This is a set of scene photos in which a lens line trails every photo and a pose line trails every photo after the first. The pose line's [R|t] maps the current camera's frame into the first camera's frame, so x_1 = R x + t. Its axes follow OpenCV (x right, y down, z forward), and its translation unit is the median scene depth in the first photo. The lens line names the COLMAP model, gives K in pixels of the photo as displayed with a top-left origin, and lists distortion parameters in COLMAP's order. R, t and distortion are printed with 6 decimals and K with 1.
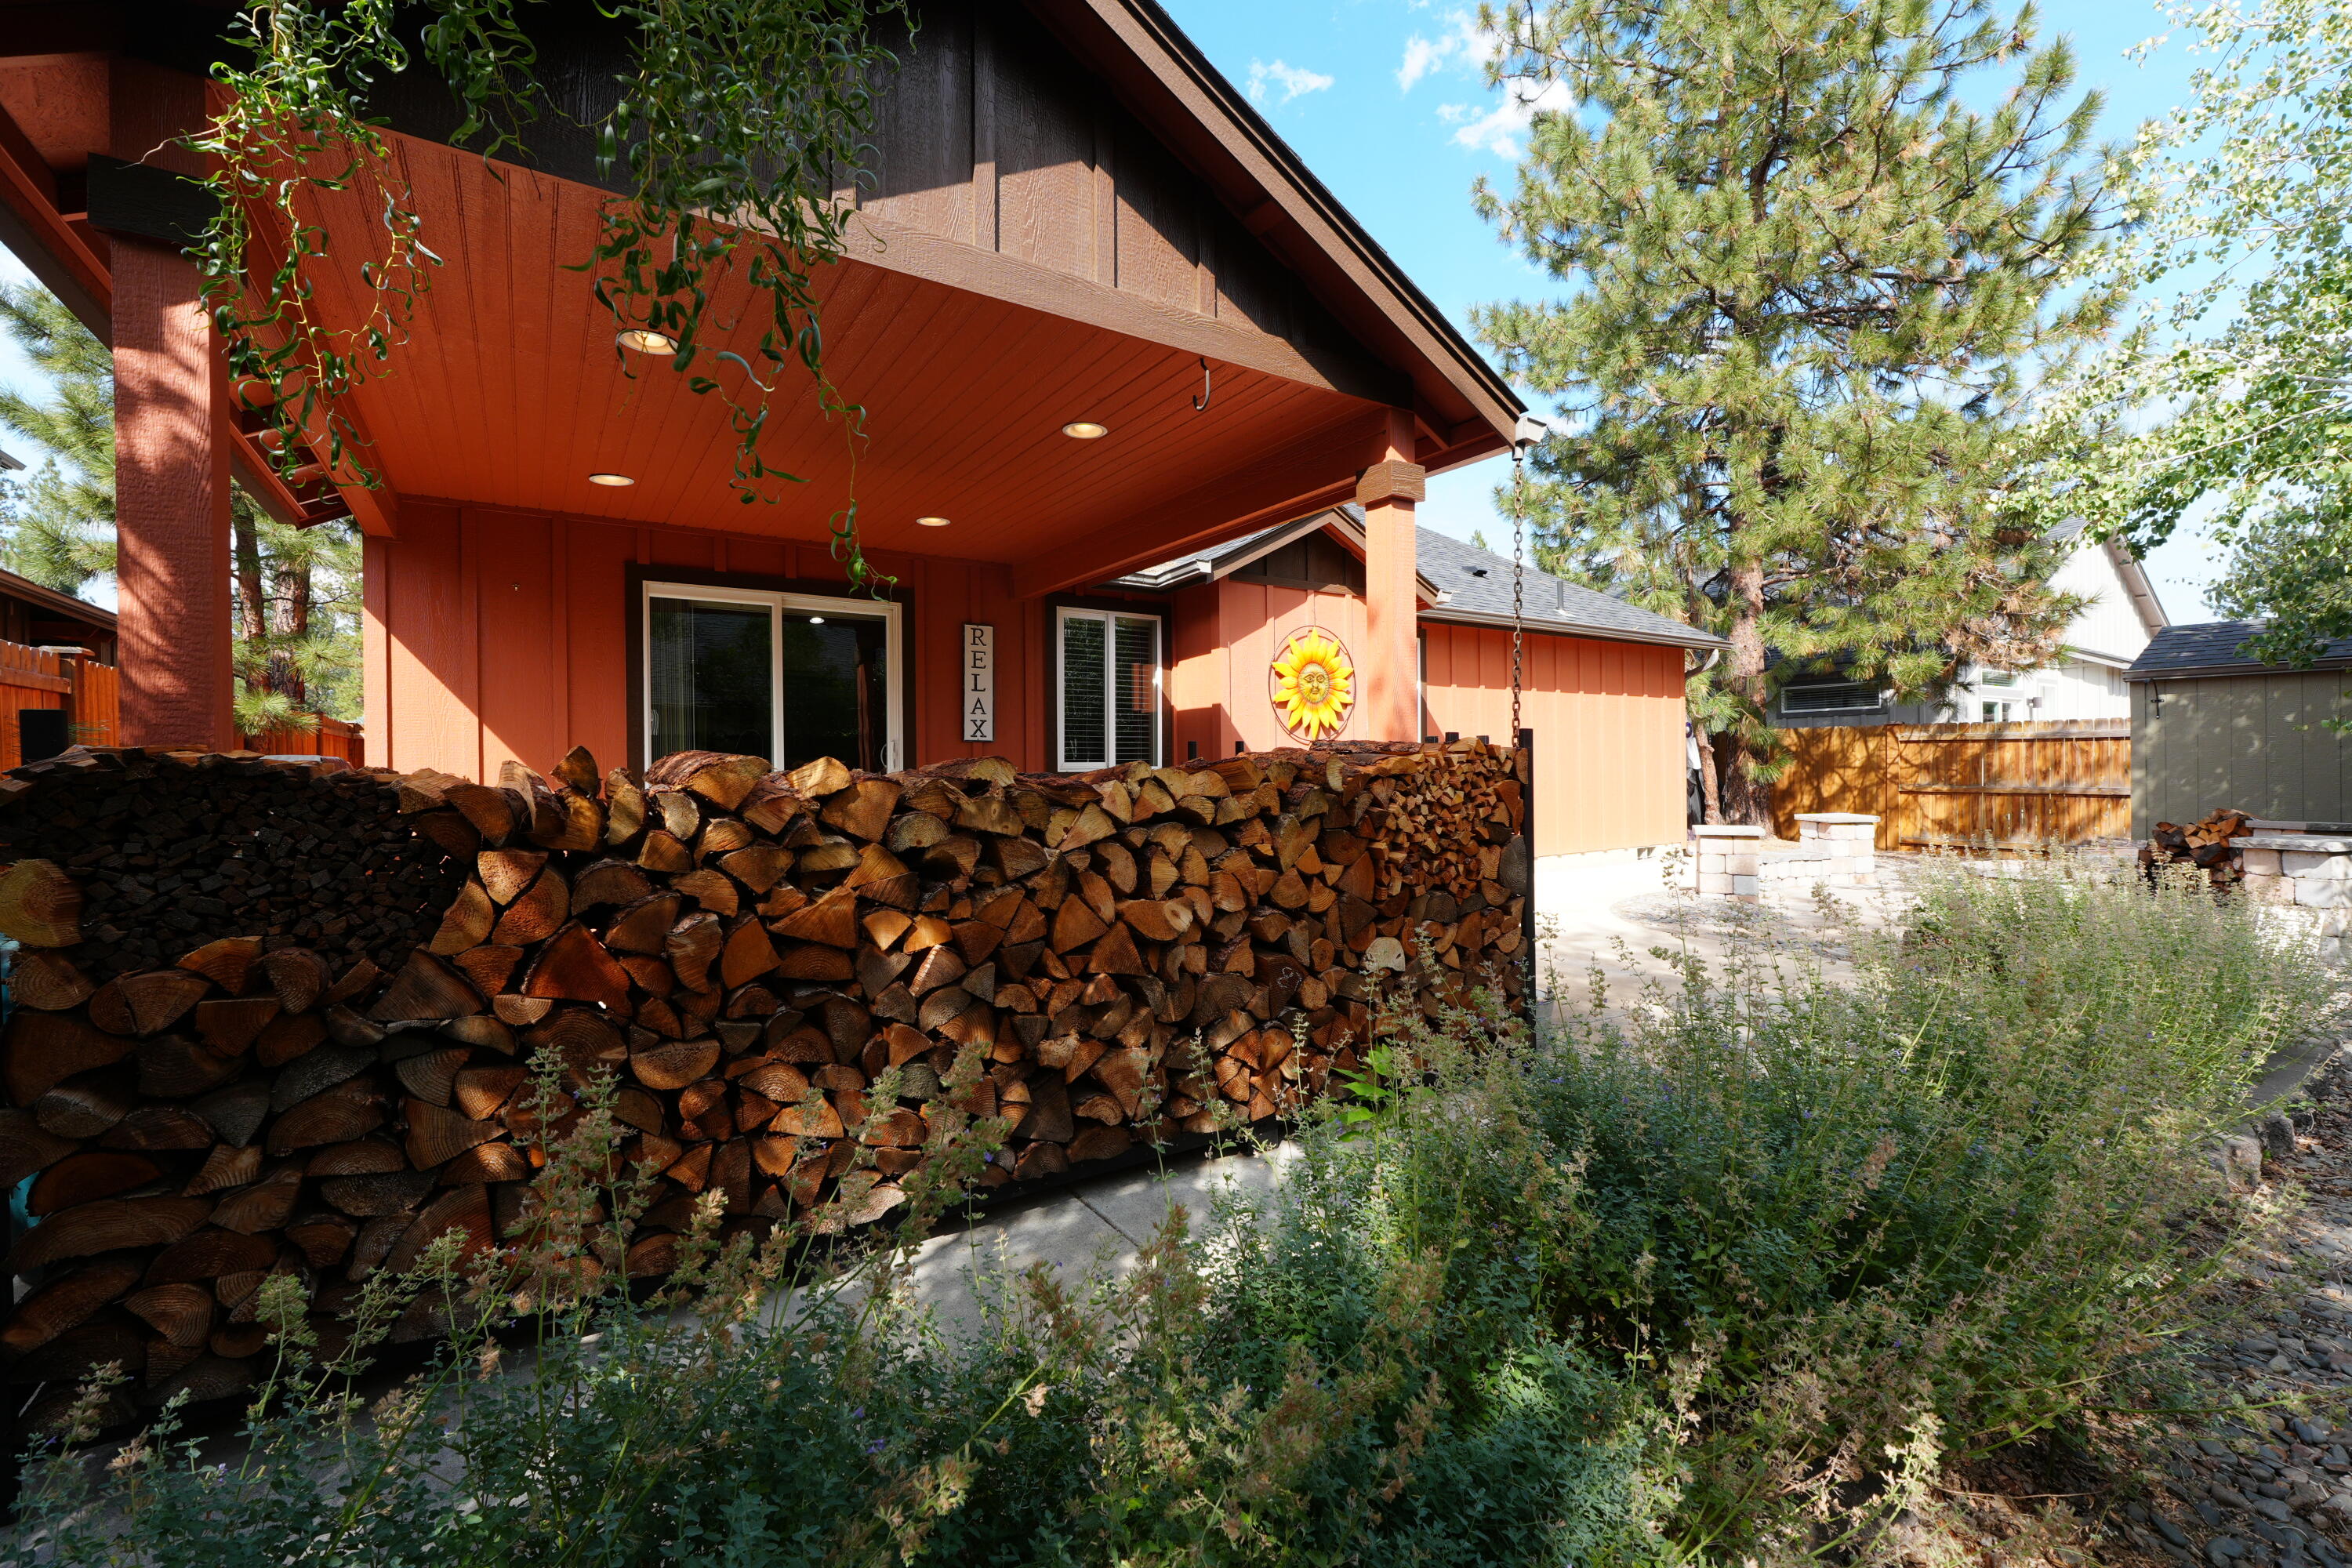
lens RADIAL K [[995.5, 0, 1177.1], [0, 995.5, 777.9], [0, 0, 1]] dist [-0.001451, -0.000255]
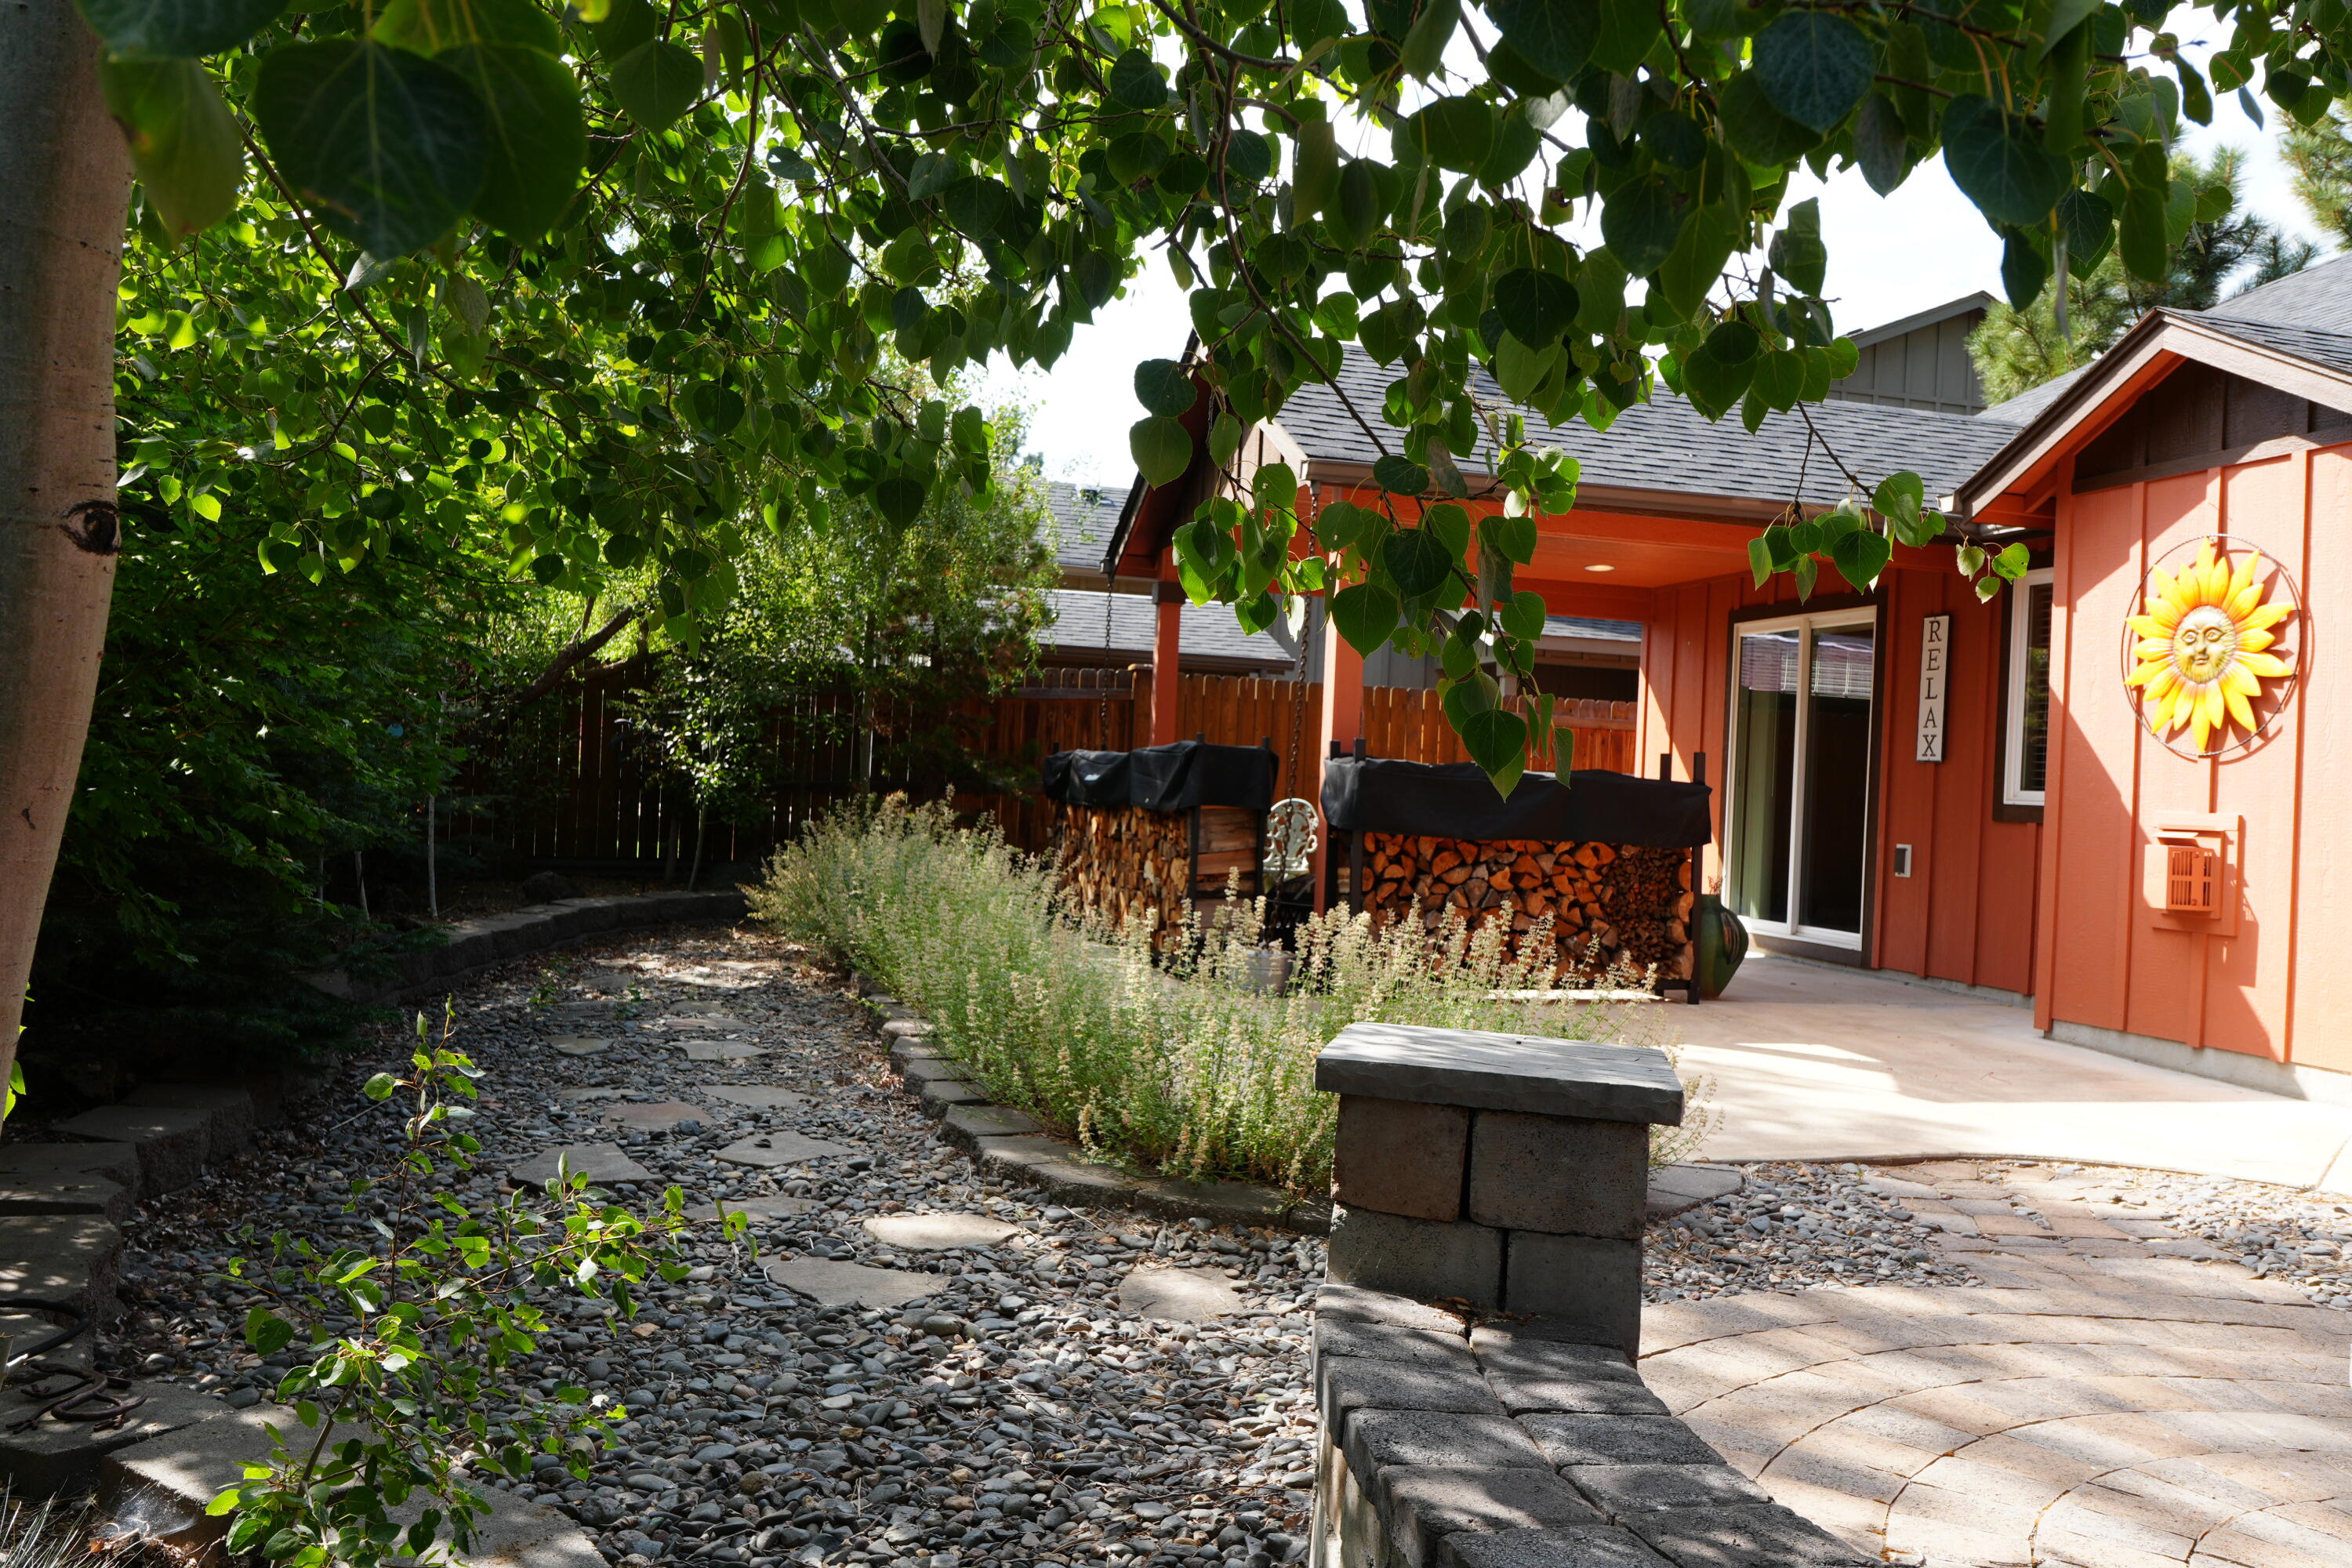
lens RADIAL K [[1830.9, 0, 1176.0], [0, 1830.9, 784.0], [0, 0, 1]] dist [0.001206, 0.000147]
pose [[-0.293745, -0.005951, -0.955865, 1.435074], [-0.048816, 0.998769, 0.008783, -0.002159], [0.954637, 0.049242, -0.293674, 0.887116]]
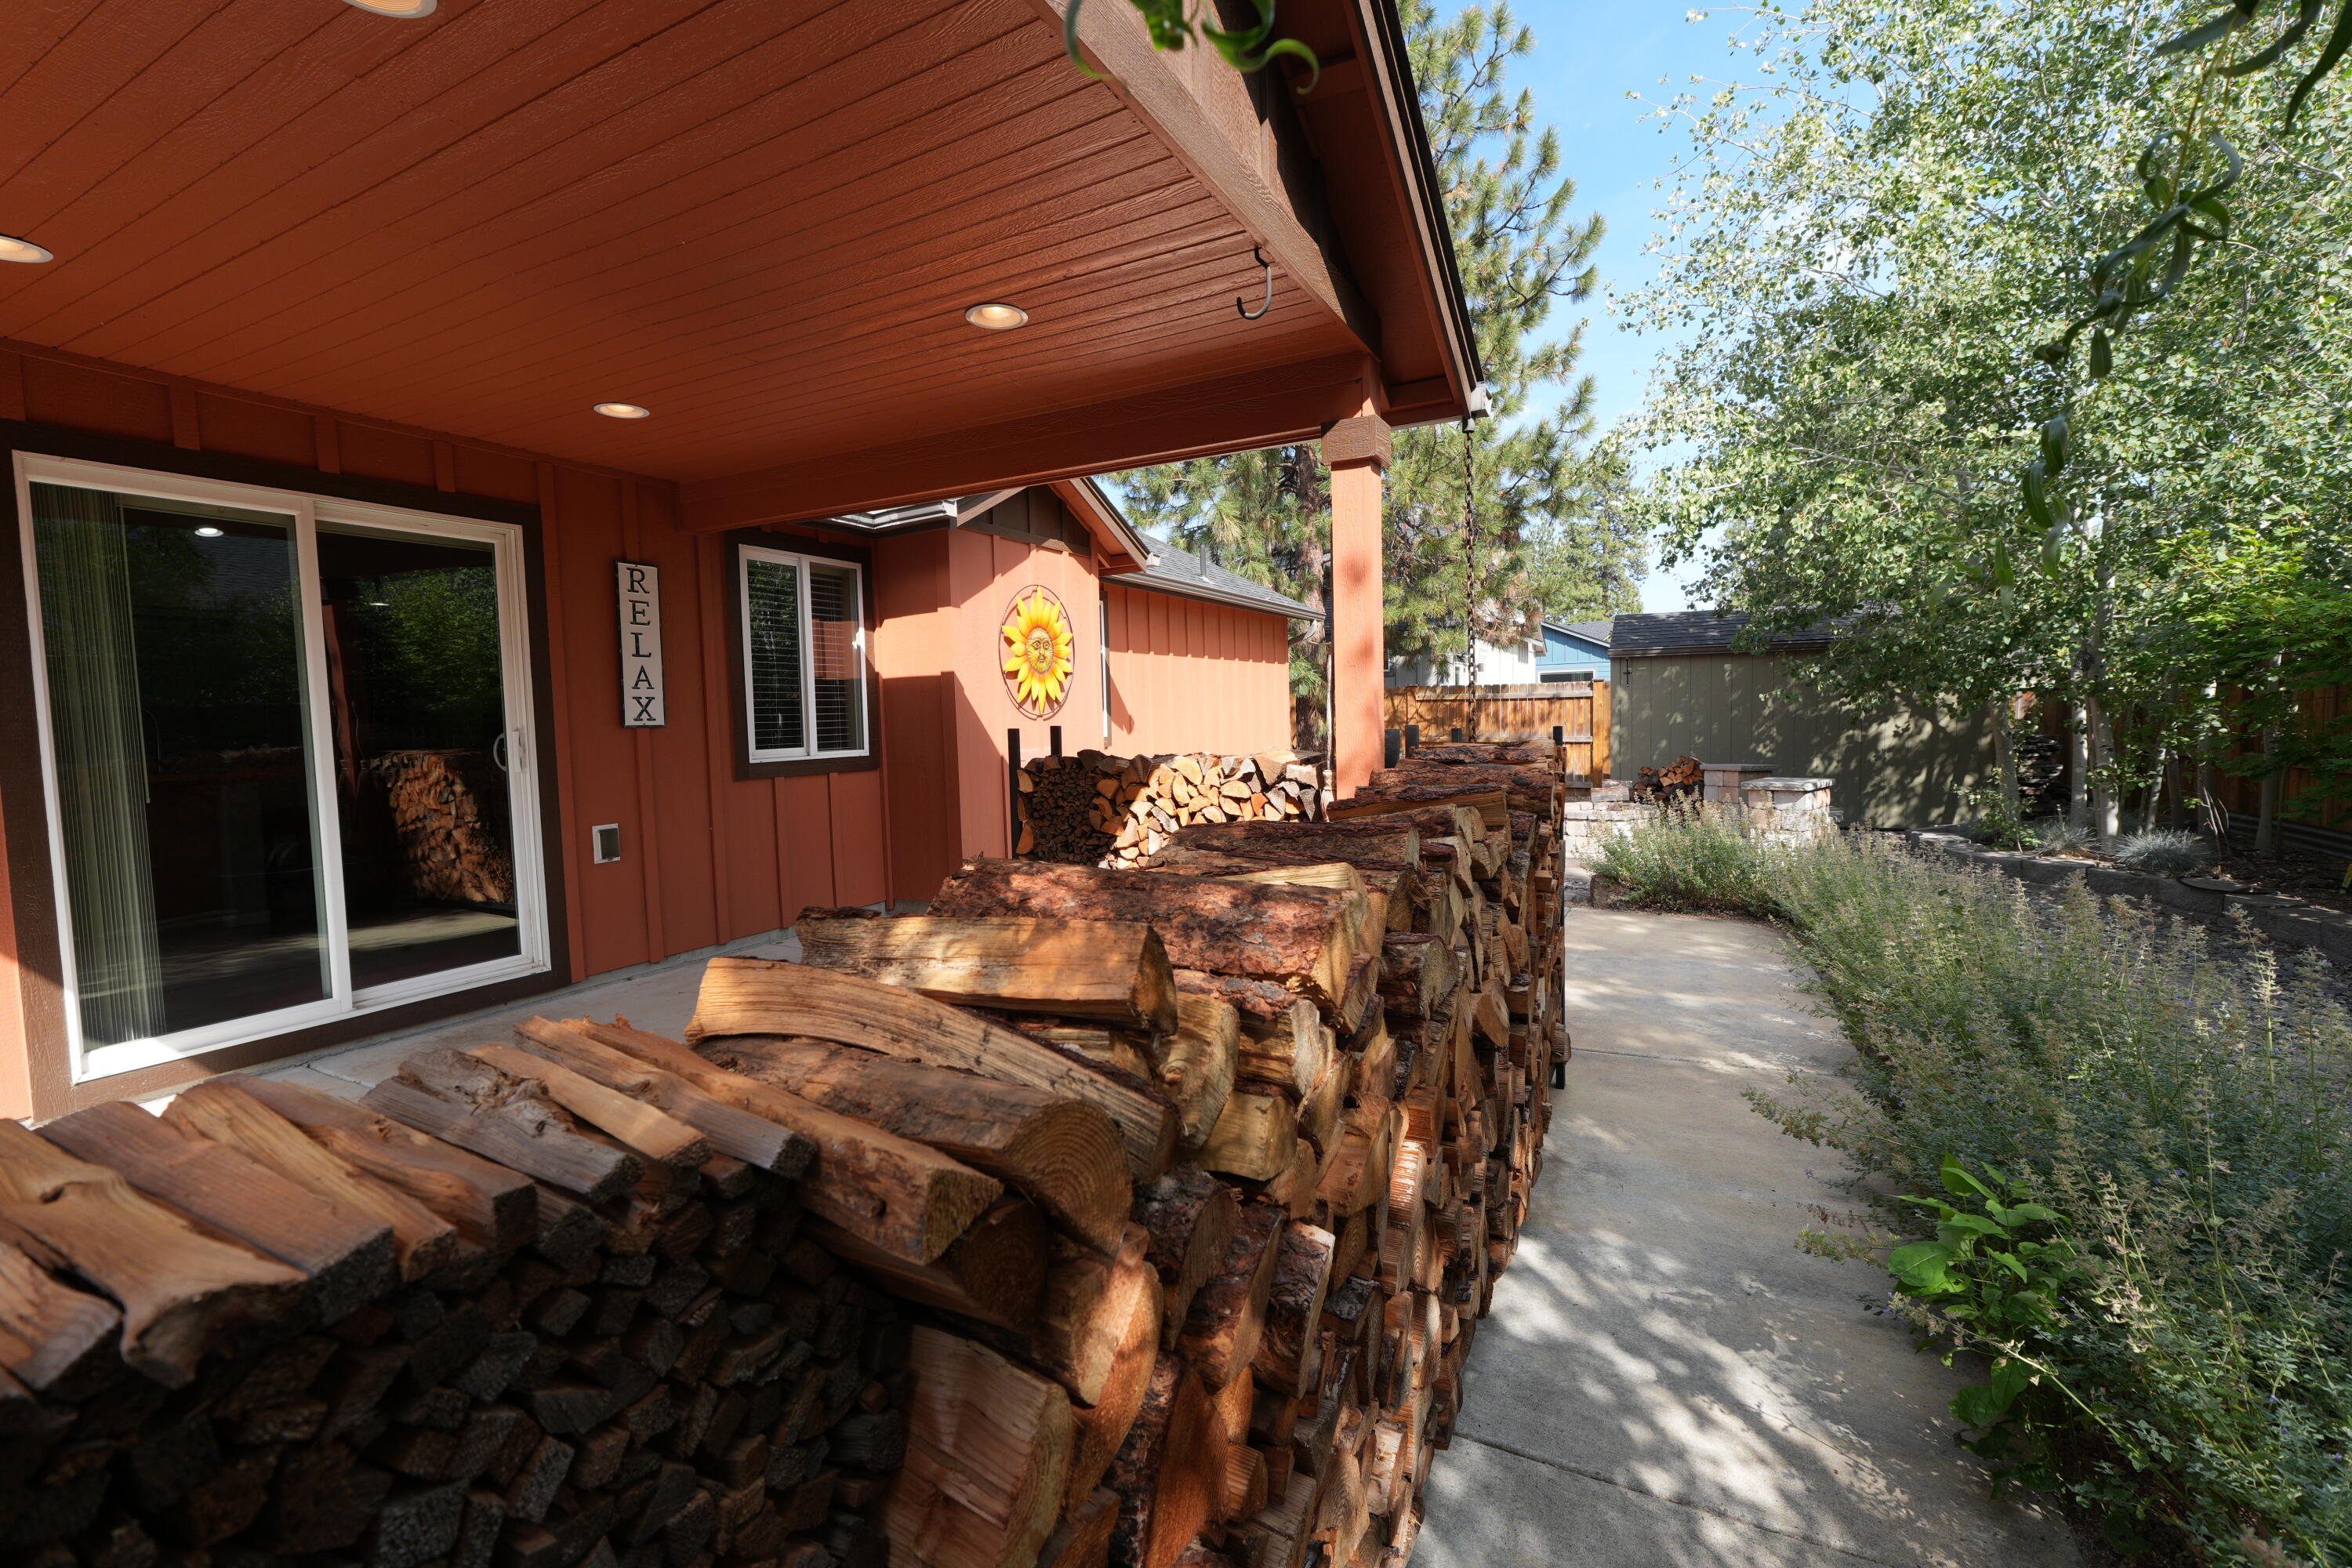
lens RADIAL K [[998.0, 0, 1185.4], [0, 998.0, 780.2], [0, 0, 1]] dist [0.000376, -0.000053]
pose [[0.868369, -0.048432, 0.493547, -0.226617], [0.023548, 0.998124, 0.056516, -0.030565], [-0.495359, -0.037455, 0.867881, 0.181097]]
